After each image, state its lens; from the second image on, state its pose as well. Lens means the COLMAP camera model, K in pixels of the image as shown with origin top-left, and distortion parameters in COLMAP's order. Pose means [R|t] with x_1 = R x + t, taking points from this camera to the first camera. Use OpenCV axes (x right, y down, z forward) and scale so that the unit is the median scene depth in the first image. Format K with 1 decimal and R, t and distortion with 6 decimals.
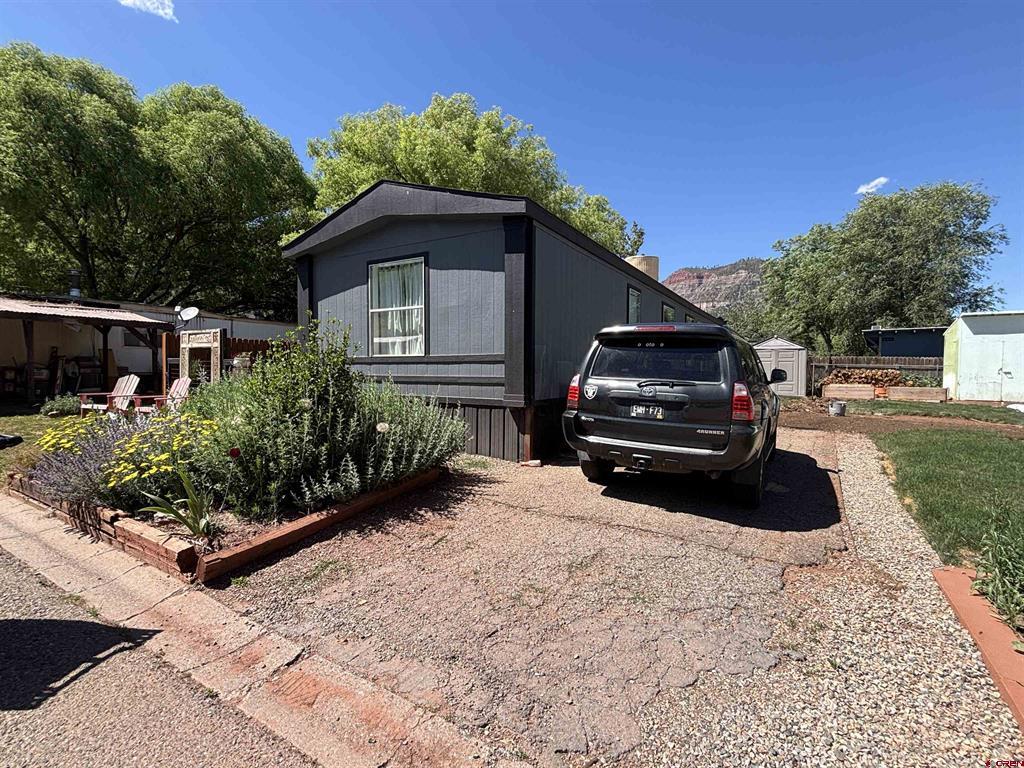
lens RADIAL K [[486.0, 0, 509.3], [0, 486.0, 392.4], [0, 0, 1]] dist [0.002790, 0.000656]
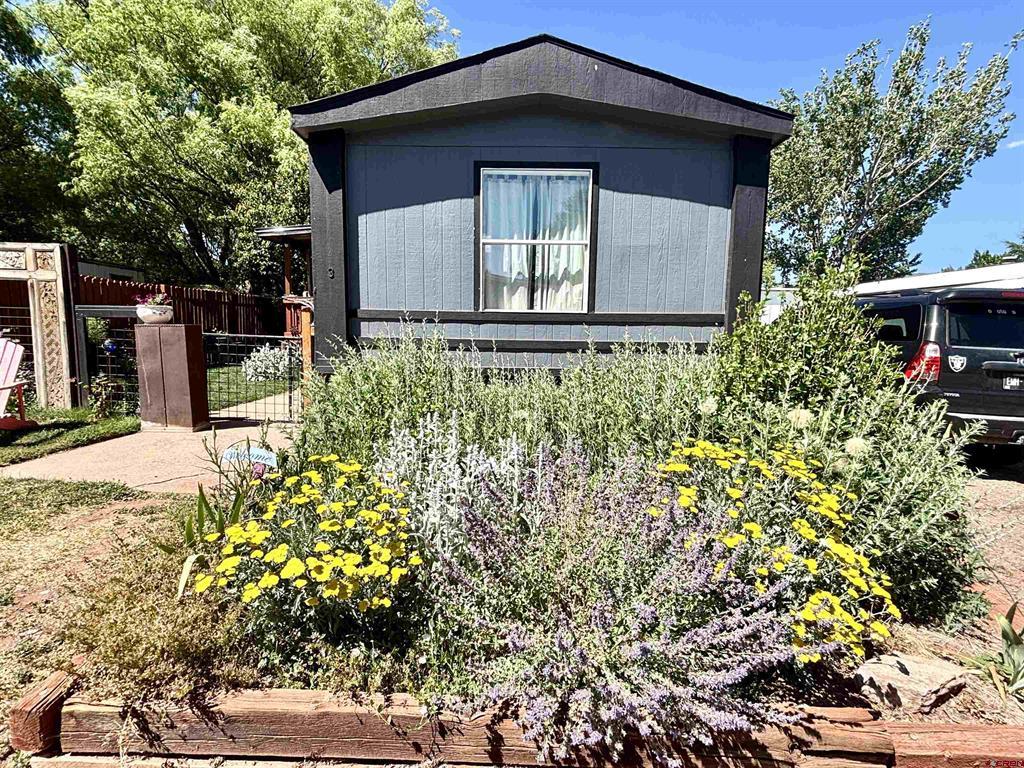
lens RADIAL K [[486.0, 0, 507.8], [0, 486.0, 386.5], [0, 0, 1]] dist [0.002790, 0.000656]
pose [[0.852811, -0.055972, 0.519212, -0.653370], [0.011865, 0.996060, 0.087889, -0.031110], [-0.522086, -0.068792, 0.850114, 0.441821]]
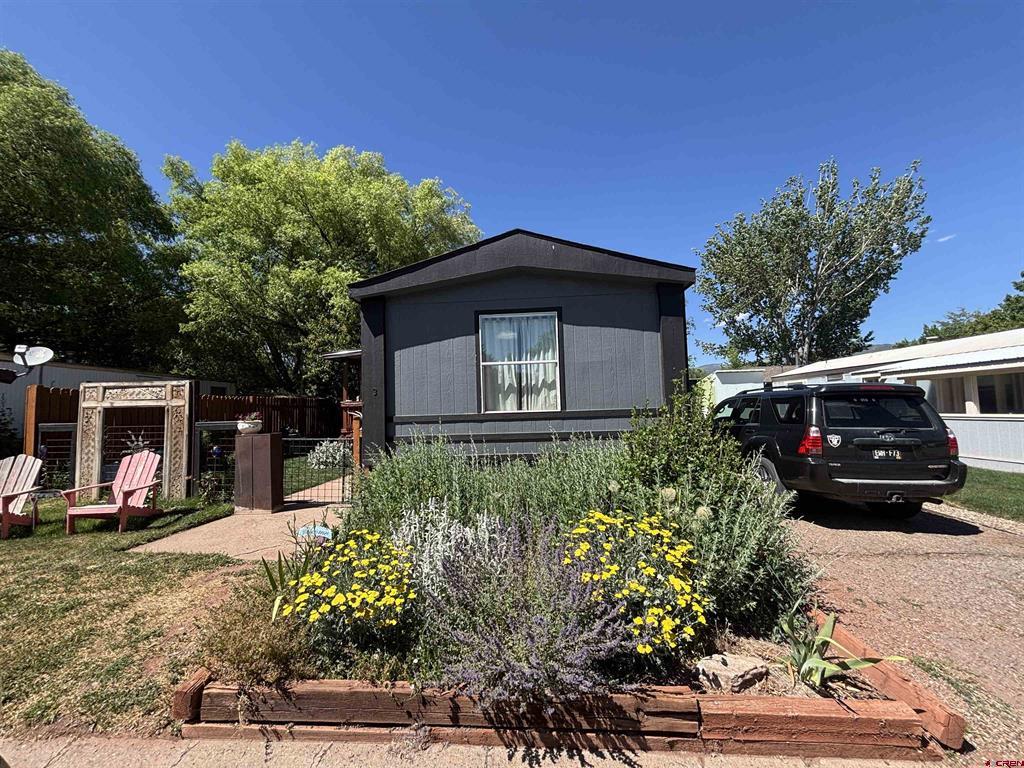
lens RADIAL K [[413.7, 0, 509.0], [0, 413.7, 387.0], [0, 0, 1]] dist [0.001608, 0.001437]
pose [[0.874750, -0.007190, 0.484521, -0.664491], [0.055753, 0.994743, -0.085894, -0.058371], [-0.481356, 0.102149, 0.870553, 0.324020]]
